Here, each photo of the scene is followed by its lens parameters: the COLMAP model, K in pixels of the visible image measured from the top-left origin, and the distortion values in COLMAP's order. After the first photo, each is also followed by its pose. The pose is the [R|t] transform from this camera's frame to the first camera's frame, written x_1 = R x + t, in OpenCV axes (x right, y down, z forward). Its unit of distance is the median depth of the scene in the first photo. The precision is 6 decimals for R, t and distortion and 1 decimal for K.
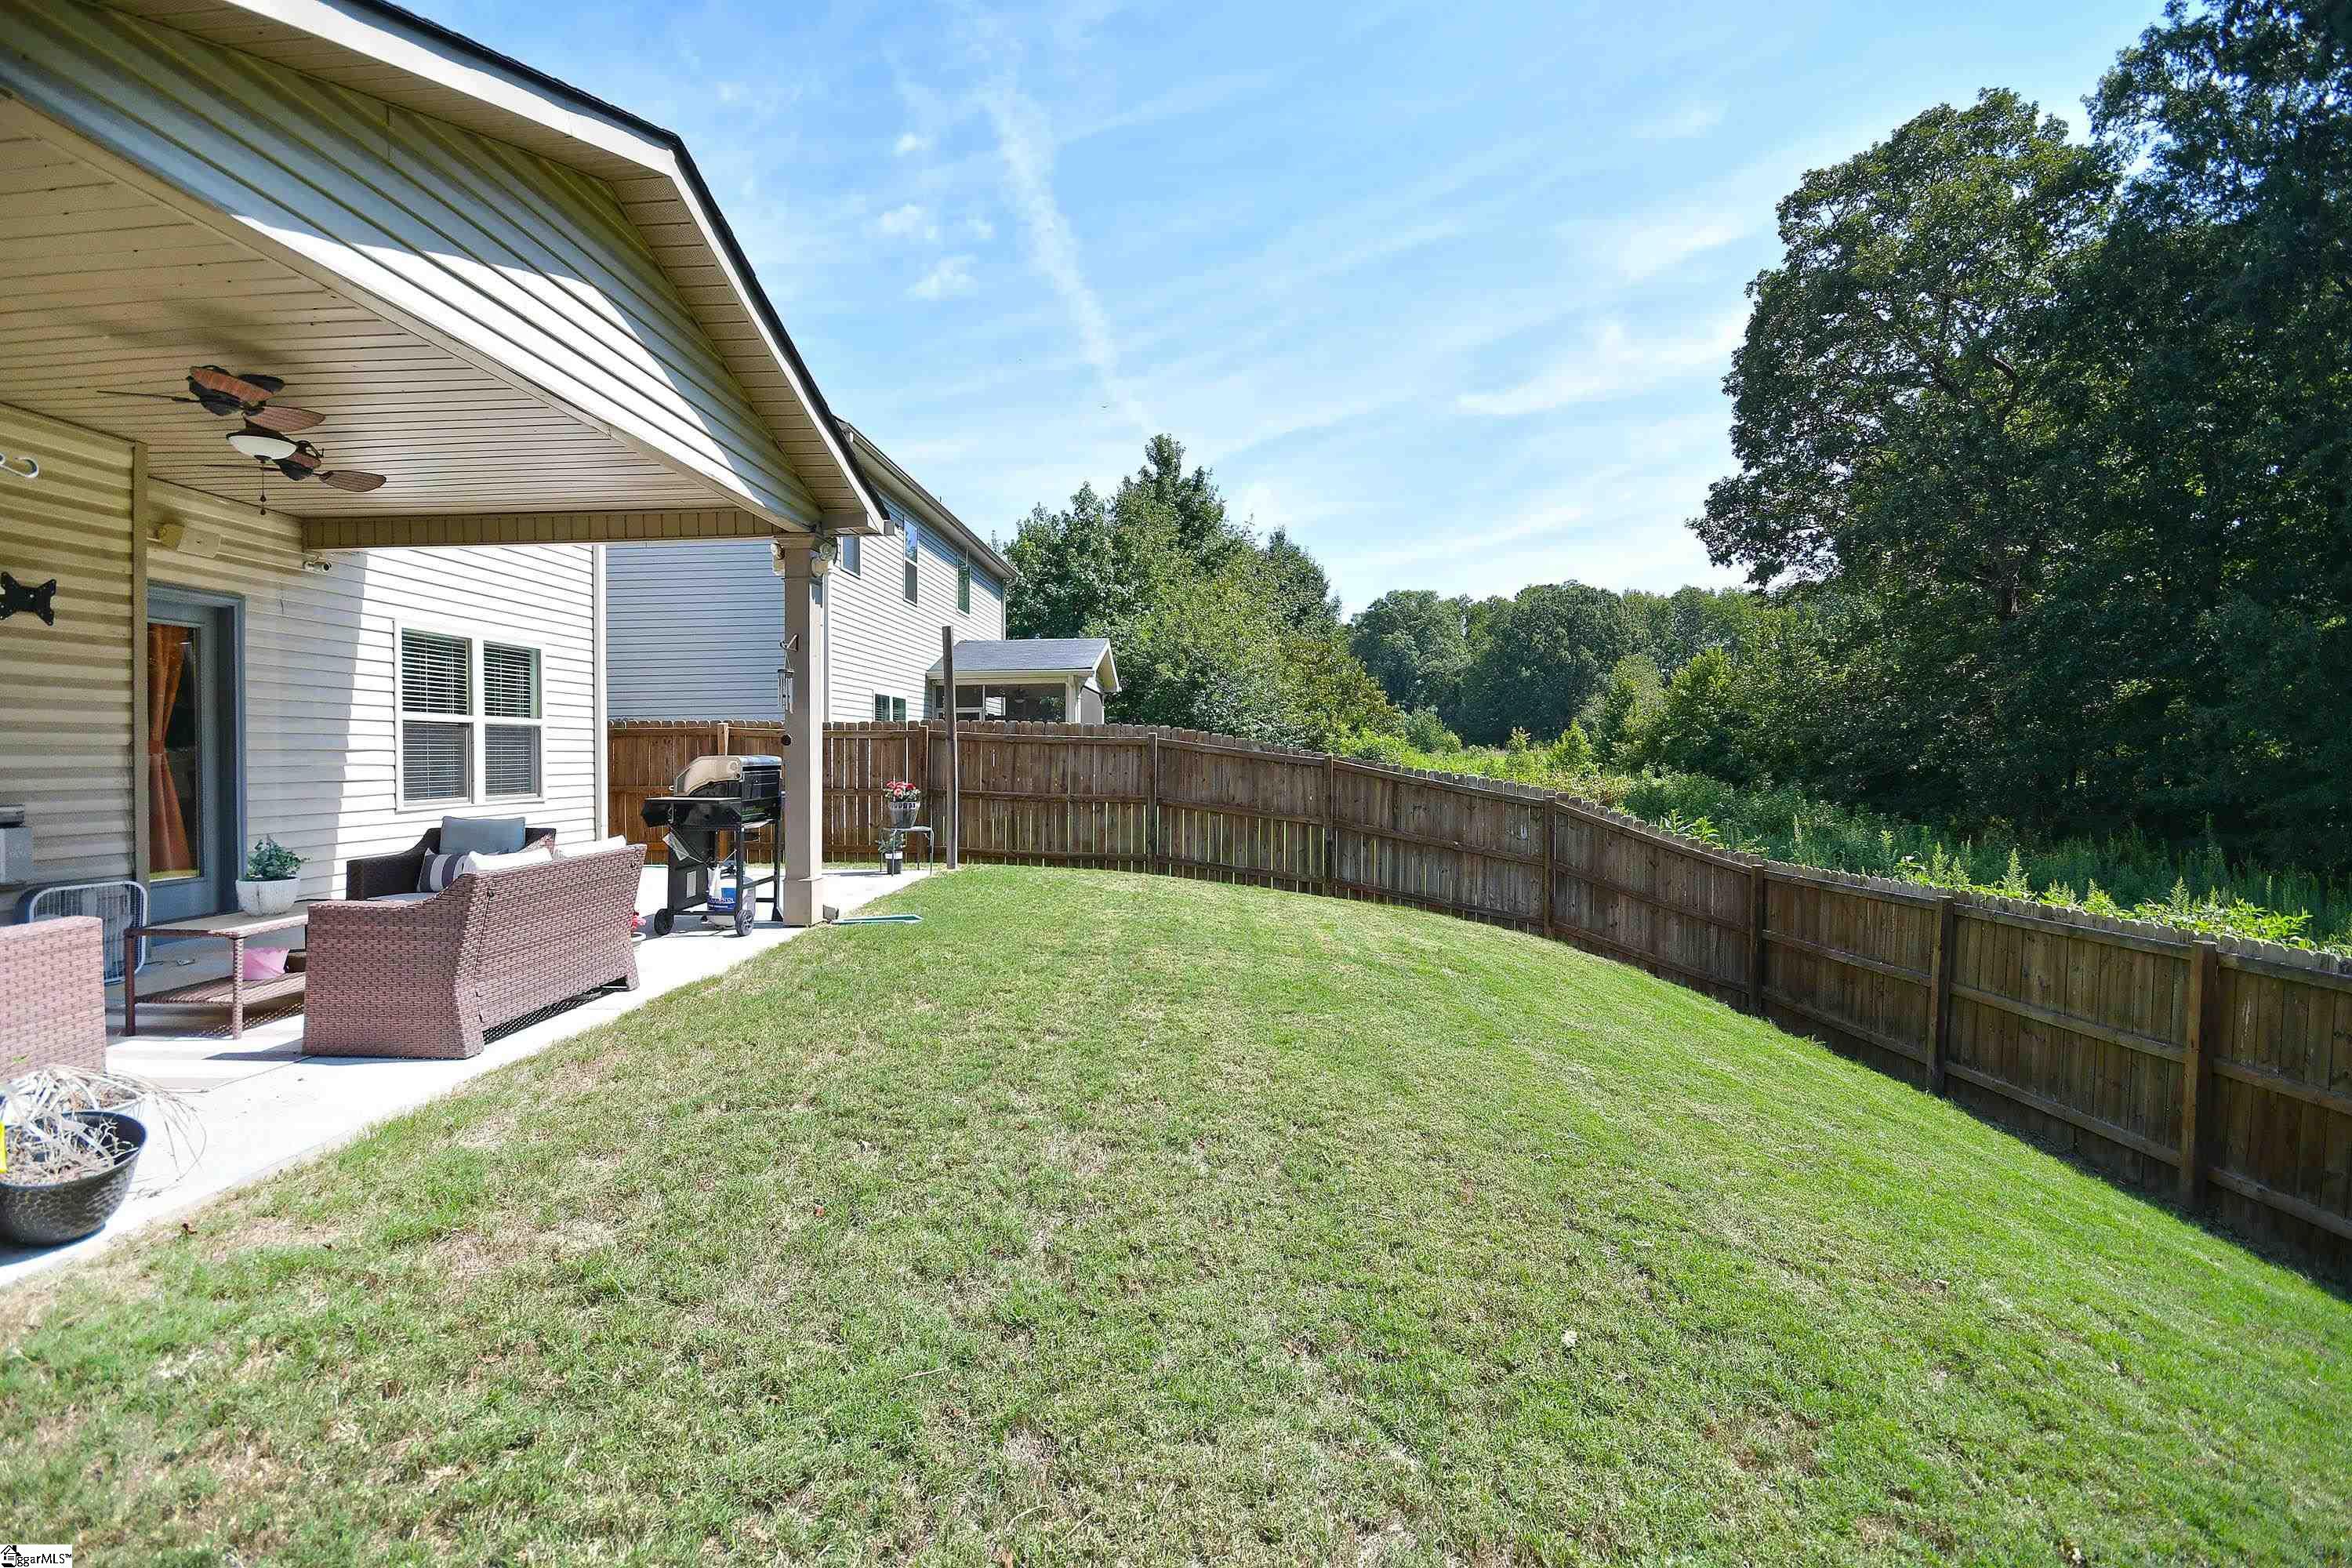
lens RADIAL K [[1040.9, 0, 1169.0], [0, 1040.9, 783.0], [0, 0, 1]] dist [0.010080, -0.008167]
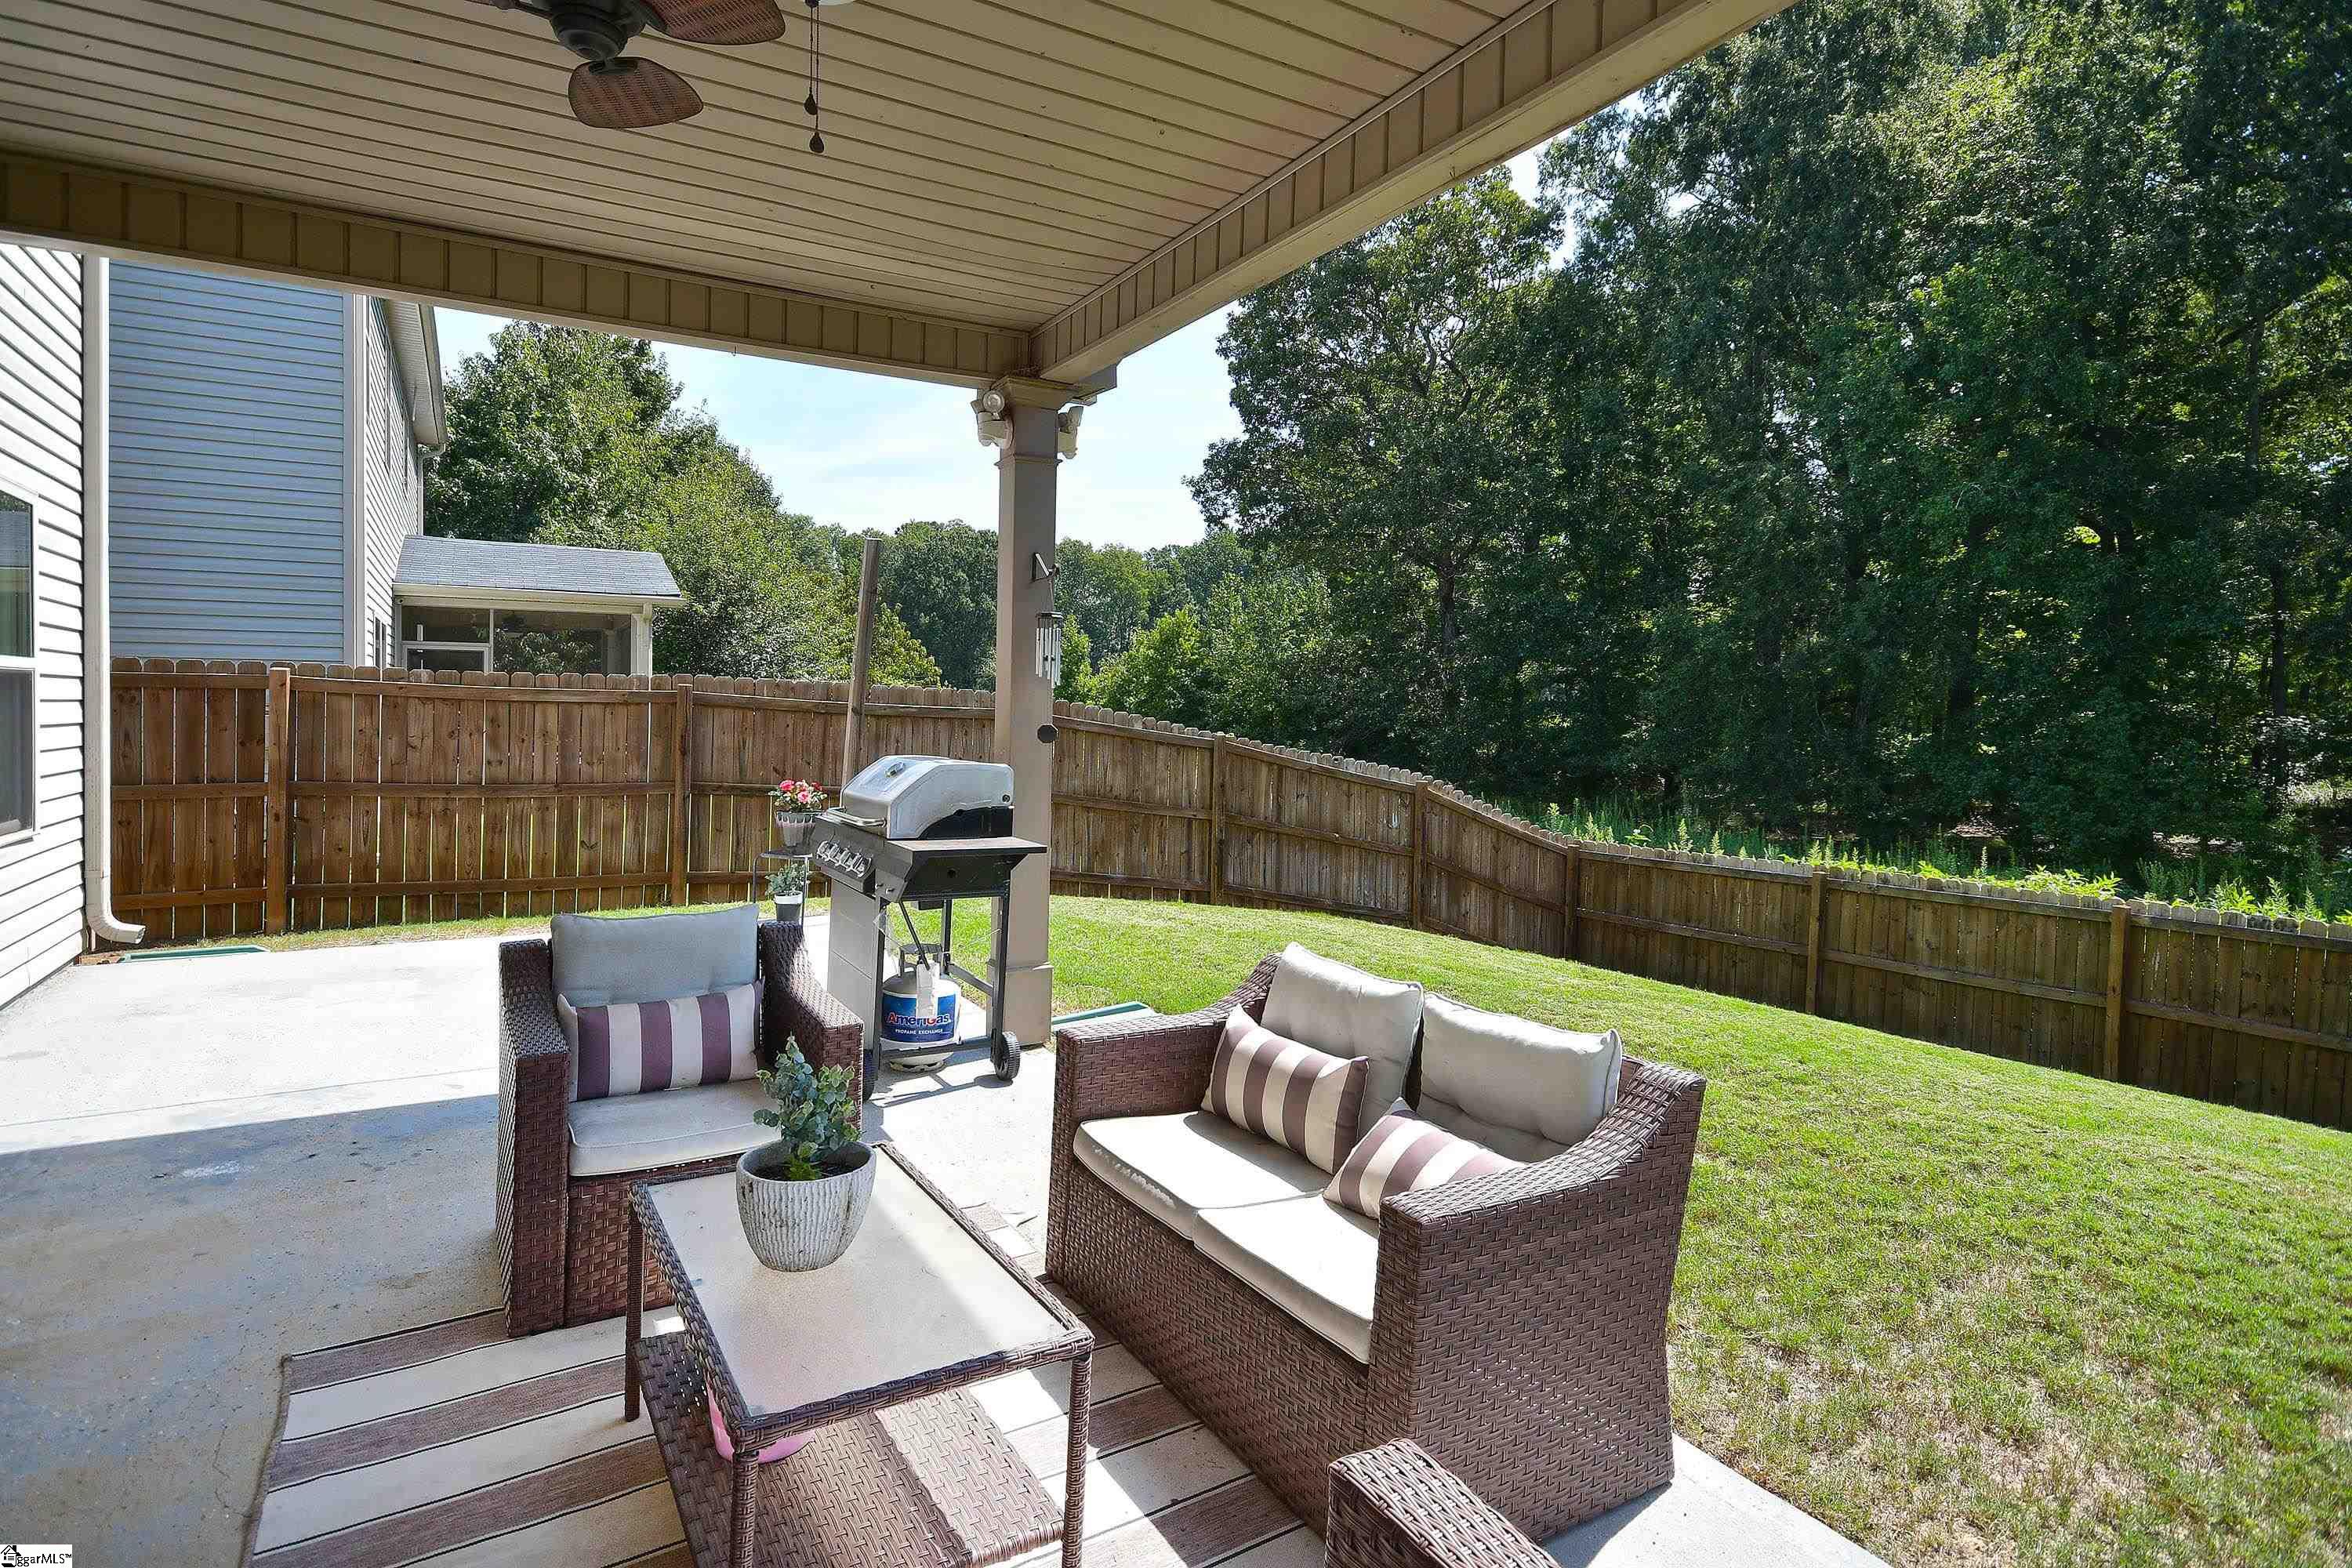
lens RADIAL K [[1187.4, 0, 1173.4], [0, 1187.4, 765.5], [0, 0, 1]] dist [0.006255, 0.001173]
pose [[0.838518, -0.008420, 0.544809, -0.386498], [-0.003801, 0.999766, 0.021303, -0.022153], [-0.544861, -0.019934, 0.838289, 0.230099]]
